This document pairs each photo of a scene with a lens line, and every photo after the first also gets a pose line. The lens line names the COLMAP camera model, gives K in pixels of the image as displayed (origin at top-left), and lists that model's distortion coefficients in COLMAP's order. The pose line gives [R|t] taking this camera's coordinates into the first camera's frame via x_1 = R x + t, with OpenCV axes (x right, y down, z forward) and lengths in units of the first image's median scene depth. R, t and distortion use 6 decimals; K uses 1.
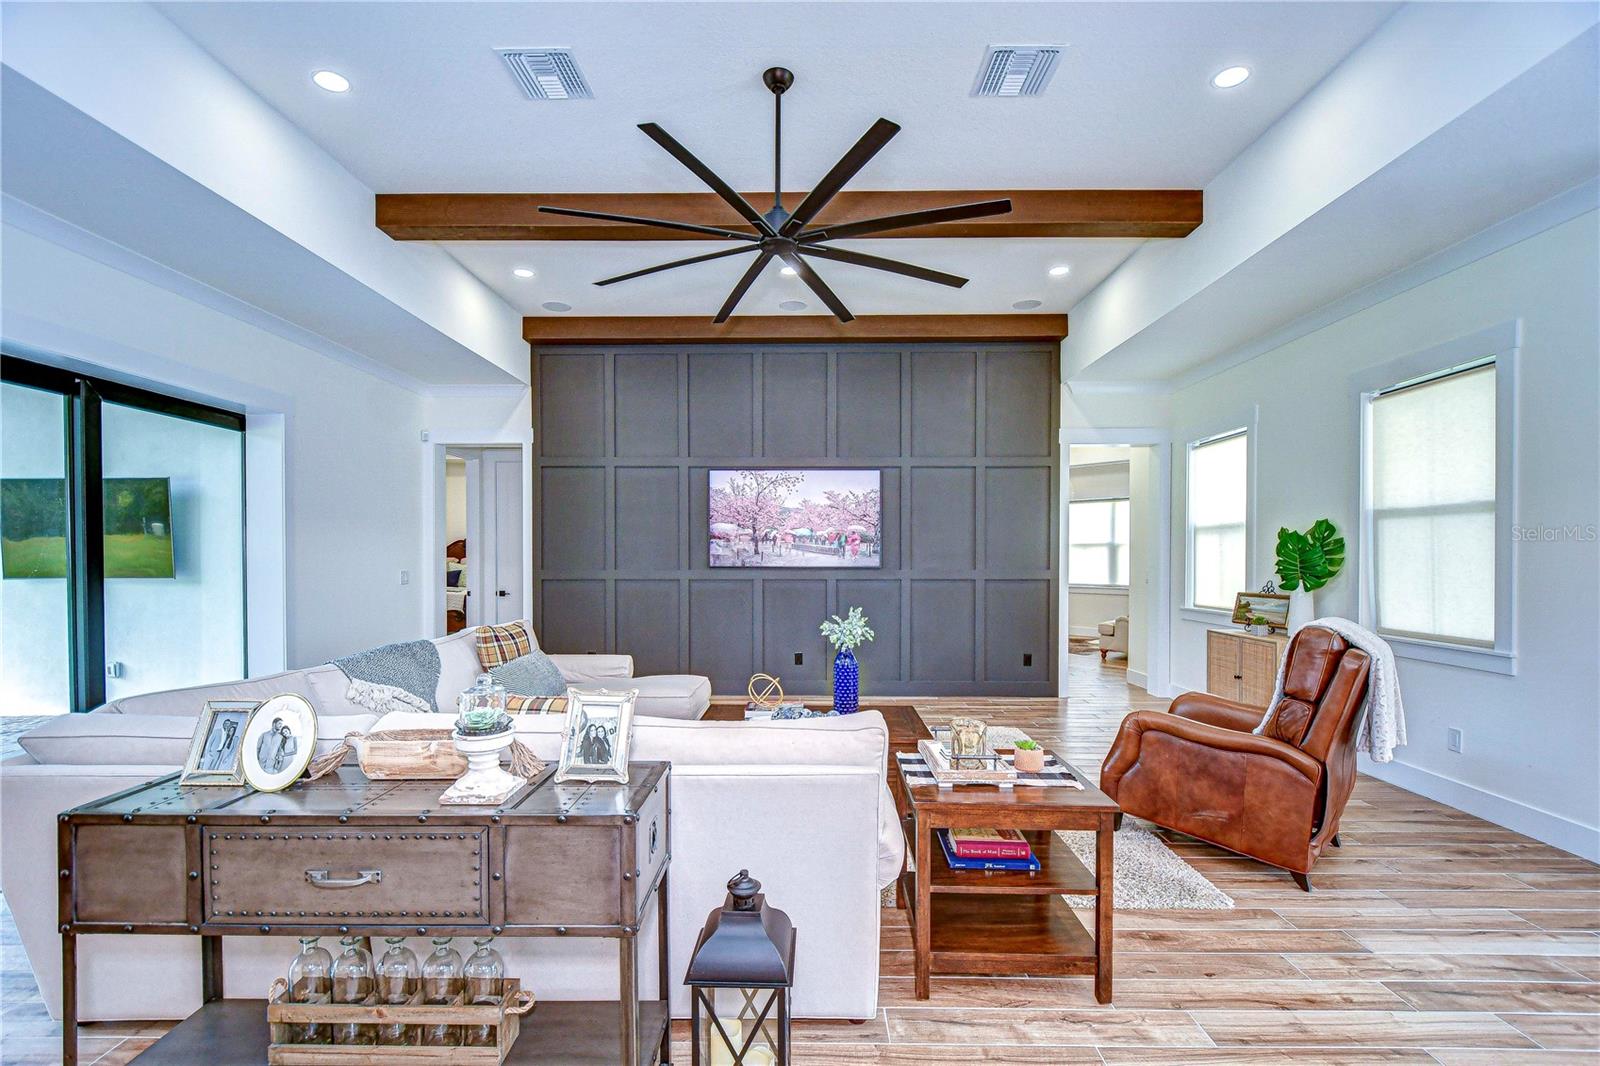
lens RADIAL K [[702.5, 0, 805.7], [0, 702.5, 568.0], [0, 0, 1]] dist [-0.003720, -0.000586]
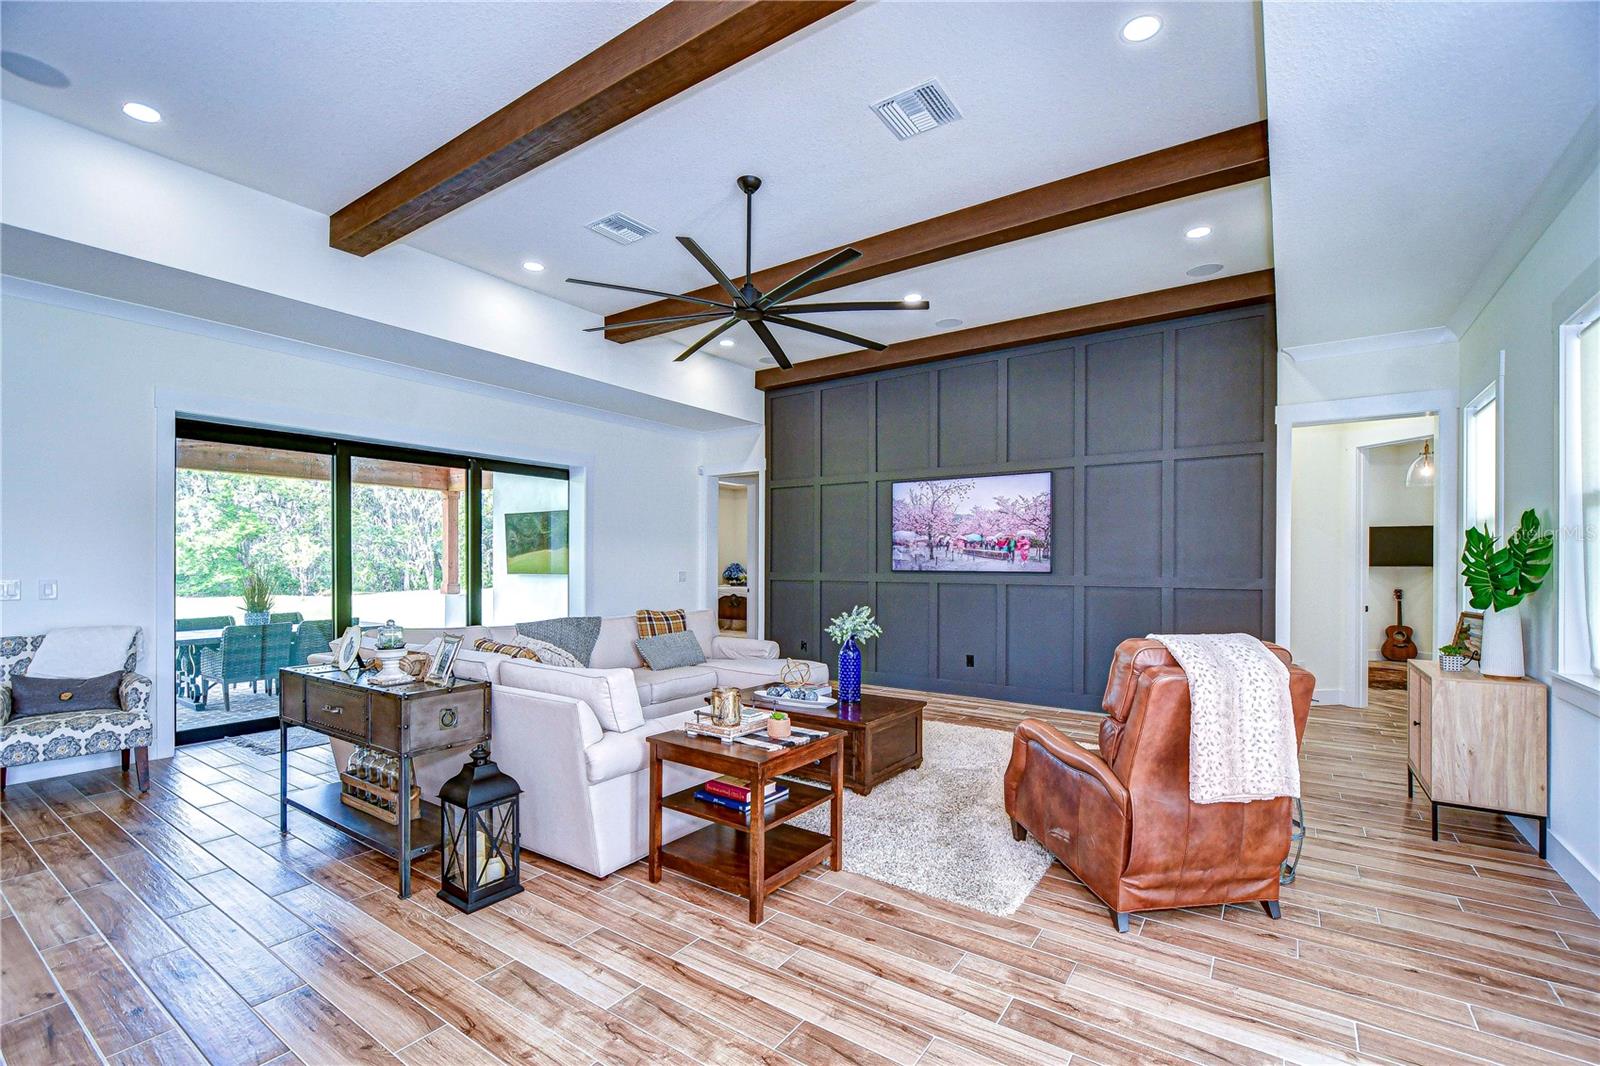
lens RADIAL K [[703.4, 0, 800.4], [0, 703.4, 563.5], [0, 0, 1]] dist [0.007956, -0.000677]
pose [[0.827620, 0.003221, -0.561280, 0.366249], [-0.010499, 0.999897, -0.009742, -0.000402], [0.561191, 0.013955, 0.827569, 0.002466]]
